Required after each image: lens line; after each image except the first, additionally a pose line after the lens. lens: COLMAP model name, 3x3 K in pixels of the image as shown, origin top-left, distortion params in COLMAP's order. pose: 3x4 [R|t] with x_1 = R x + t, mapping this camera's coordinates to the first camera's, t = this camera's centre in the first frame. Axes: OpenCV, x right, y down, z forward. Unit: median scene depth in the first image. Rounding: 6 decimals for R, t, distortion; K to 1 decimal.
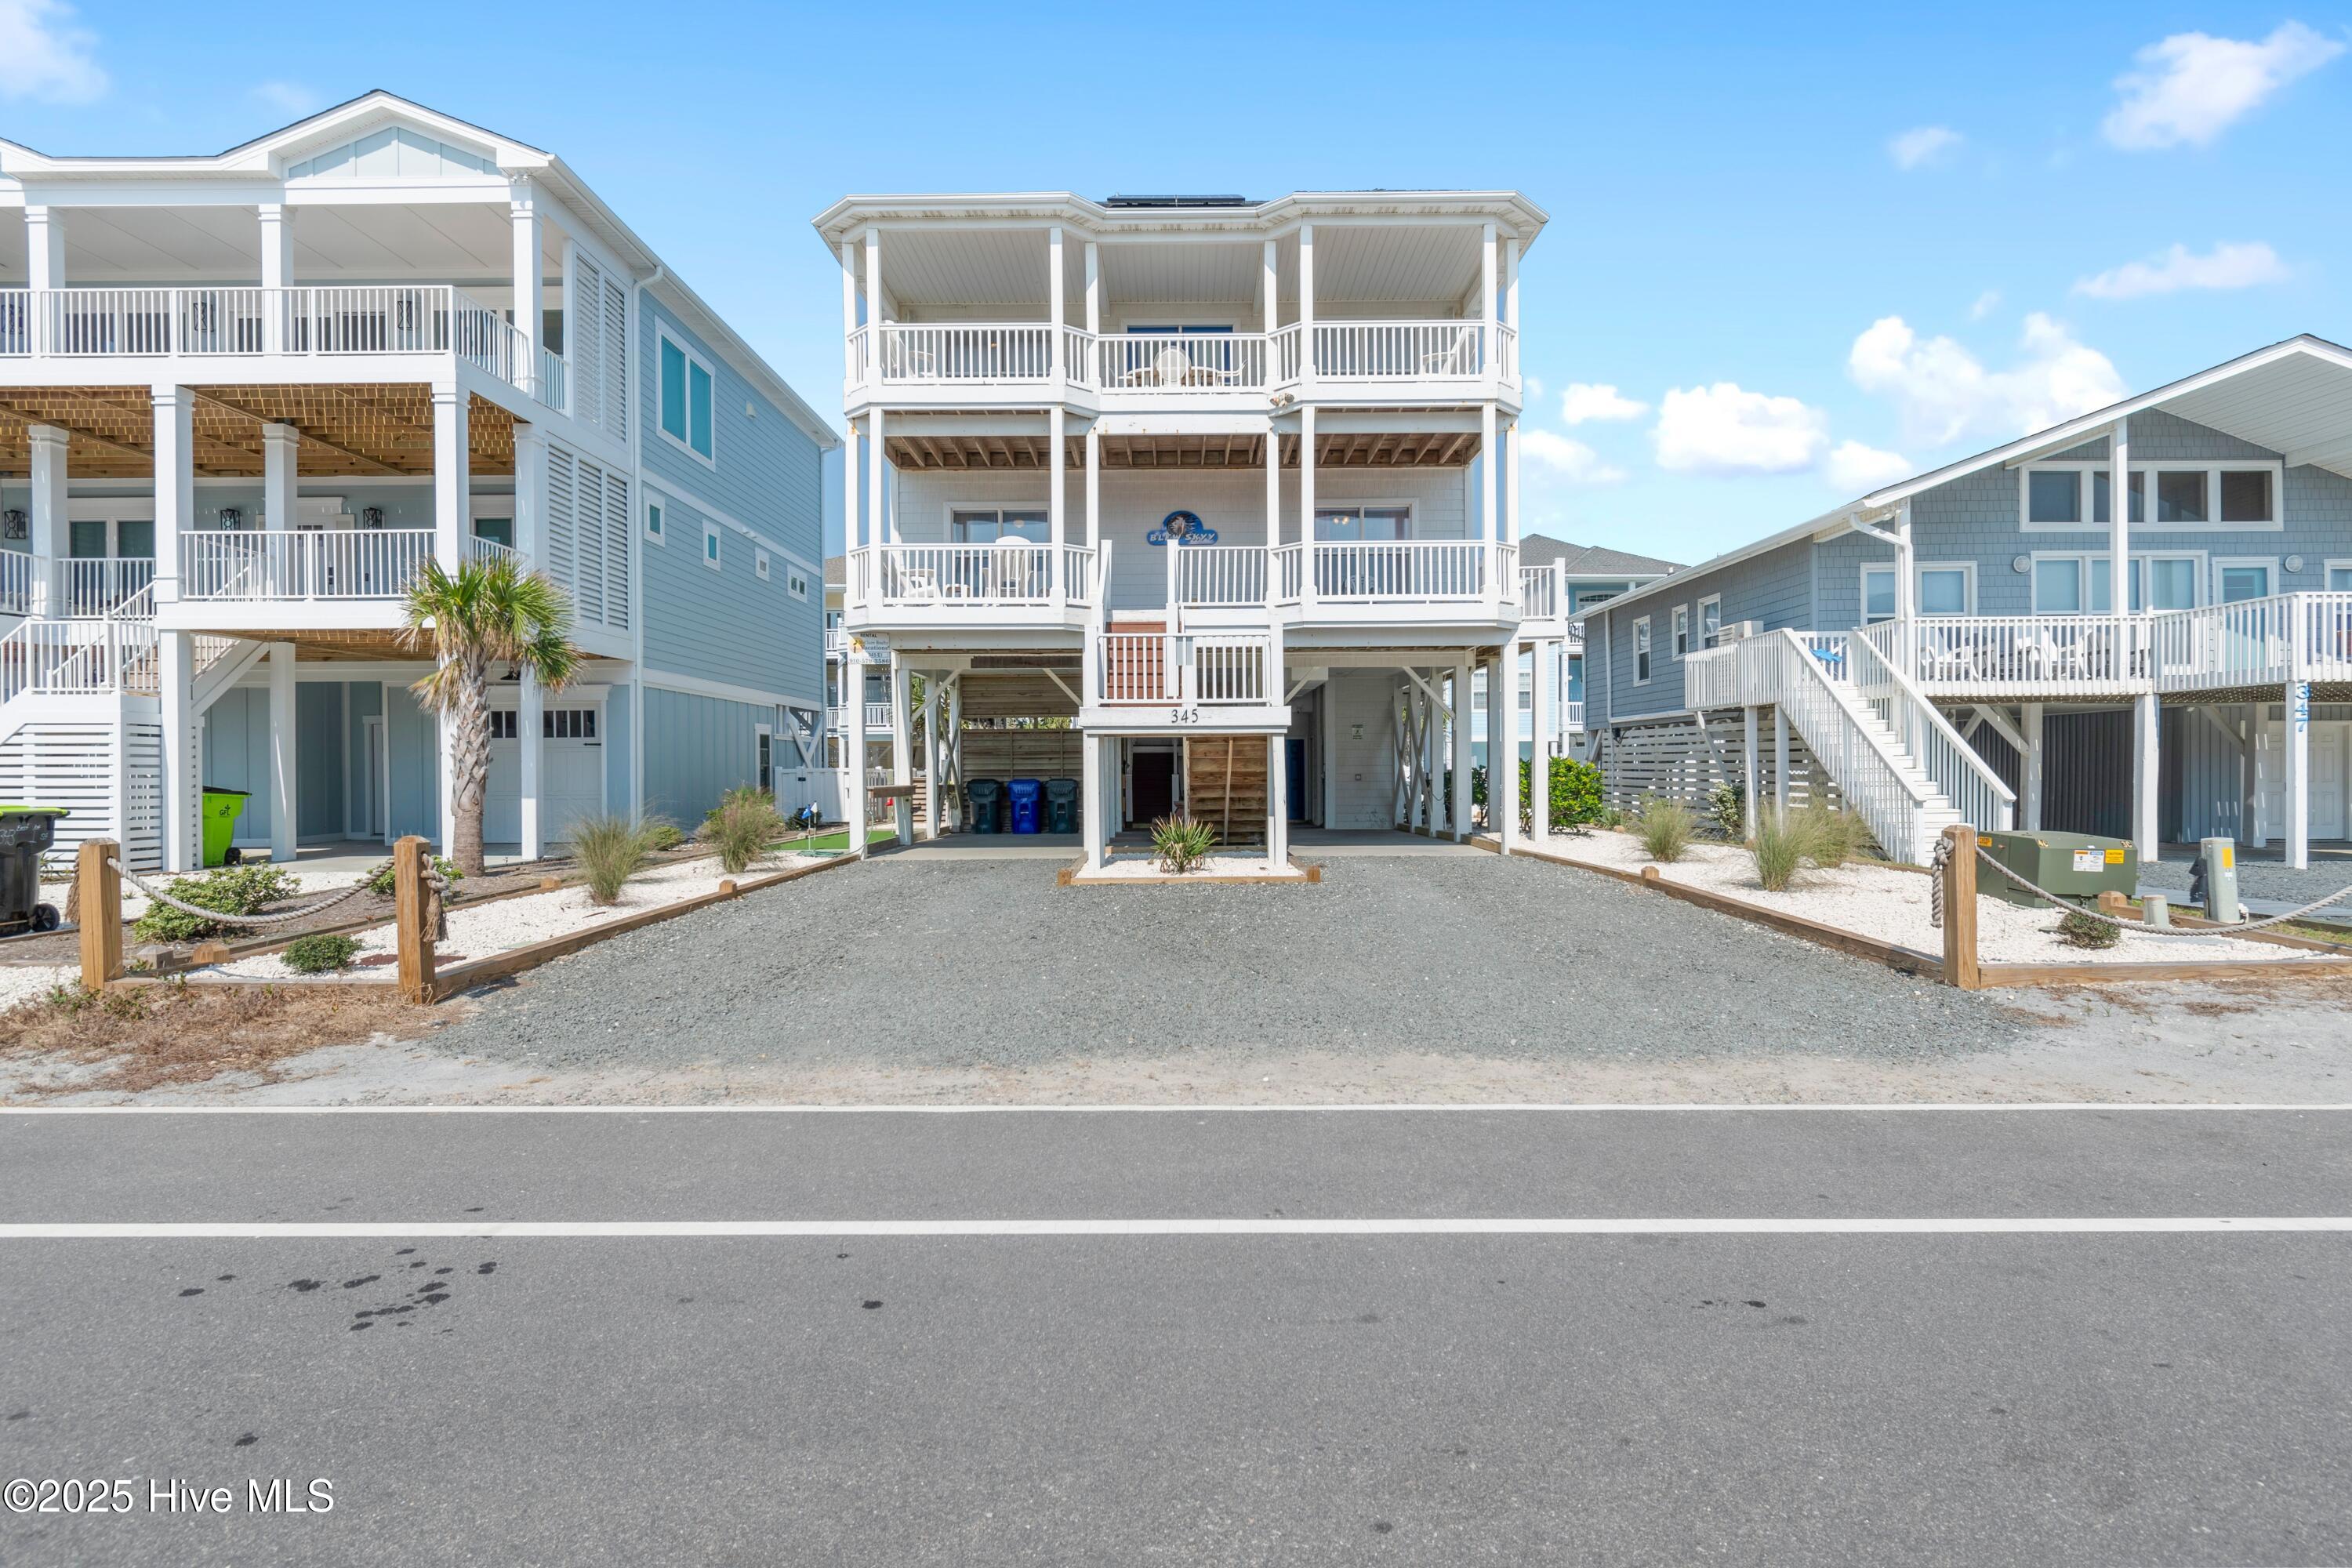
lens RADIAL K [[1226.1, 0, 1176.0], [0, 1226.1, 784.0], [0, 0, 1]] dist [-0.000280, -0.000034]
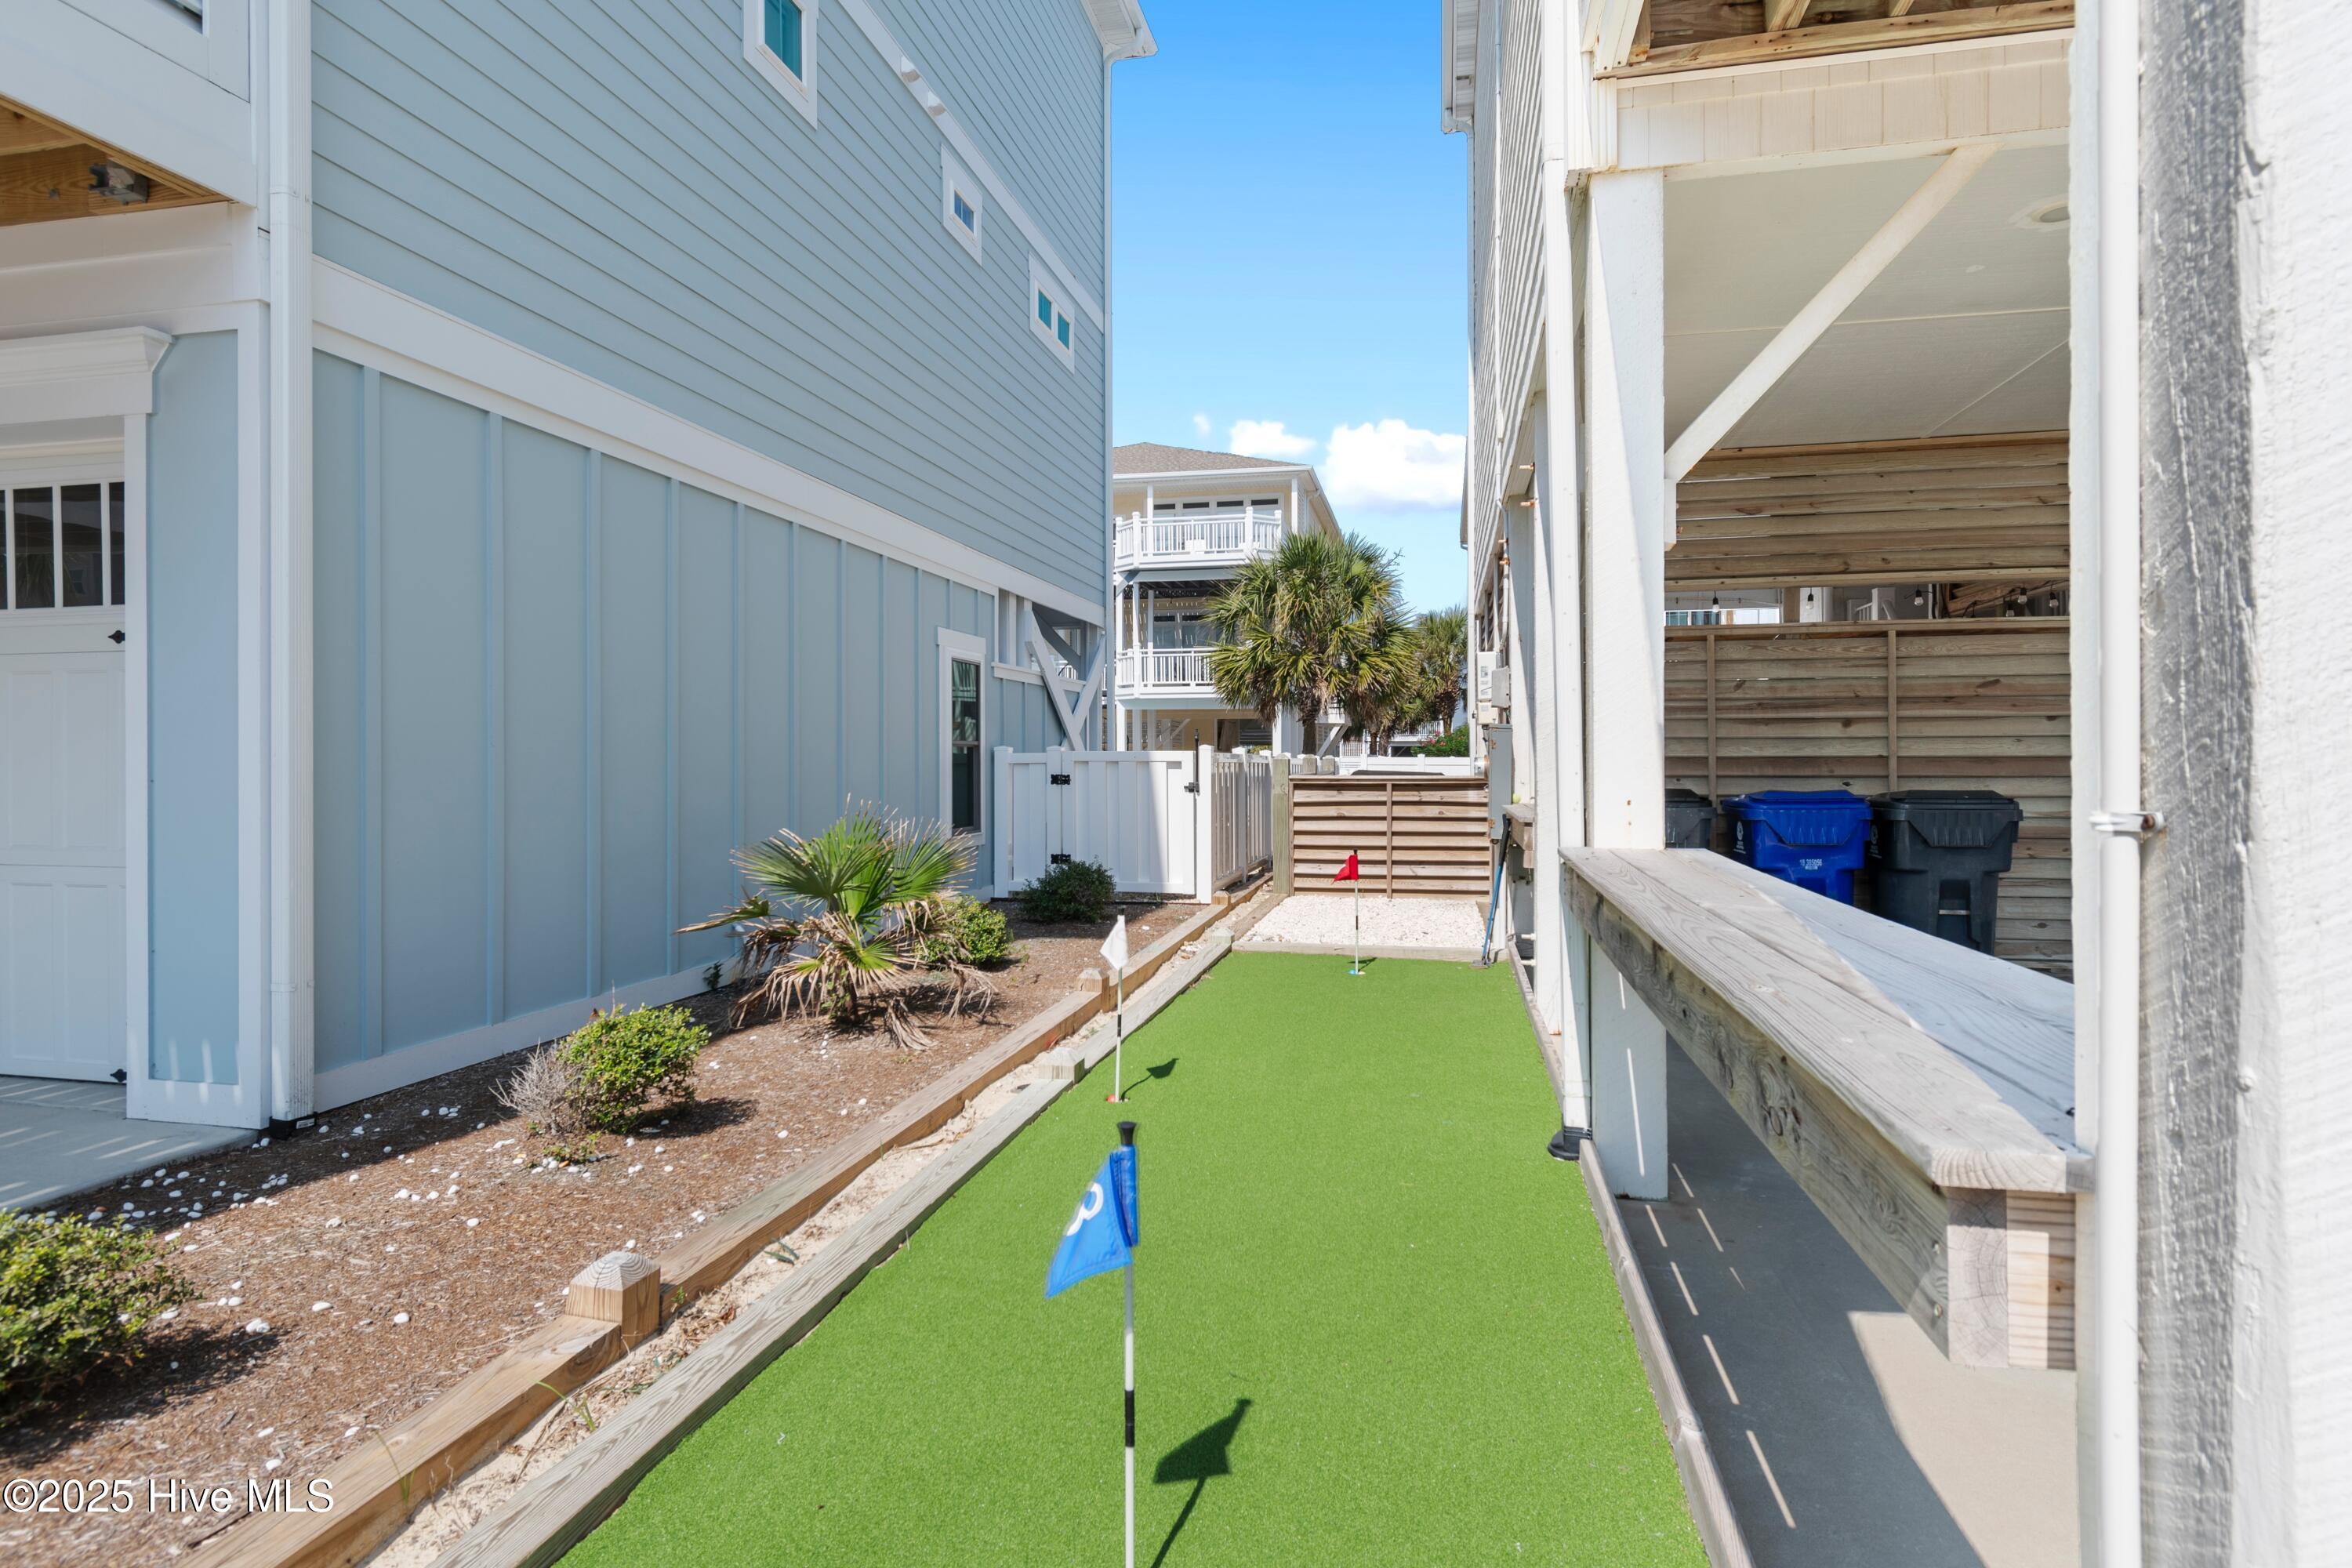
lens RADIAL K [[1226.1, 0, 1176.0], [0, 1226.1, 784.0], [0, 0, 1]] dist [-0.000280, -0.000034]
pose [[0.979391, 0.008494, -0.201796, -0.196279], [-0.005215, 0.999846, 0.016777, -0.009489], [0.201907, -0.015378, 0.979284, 0.644282]]
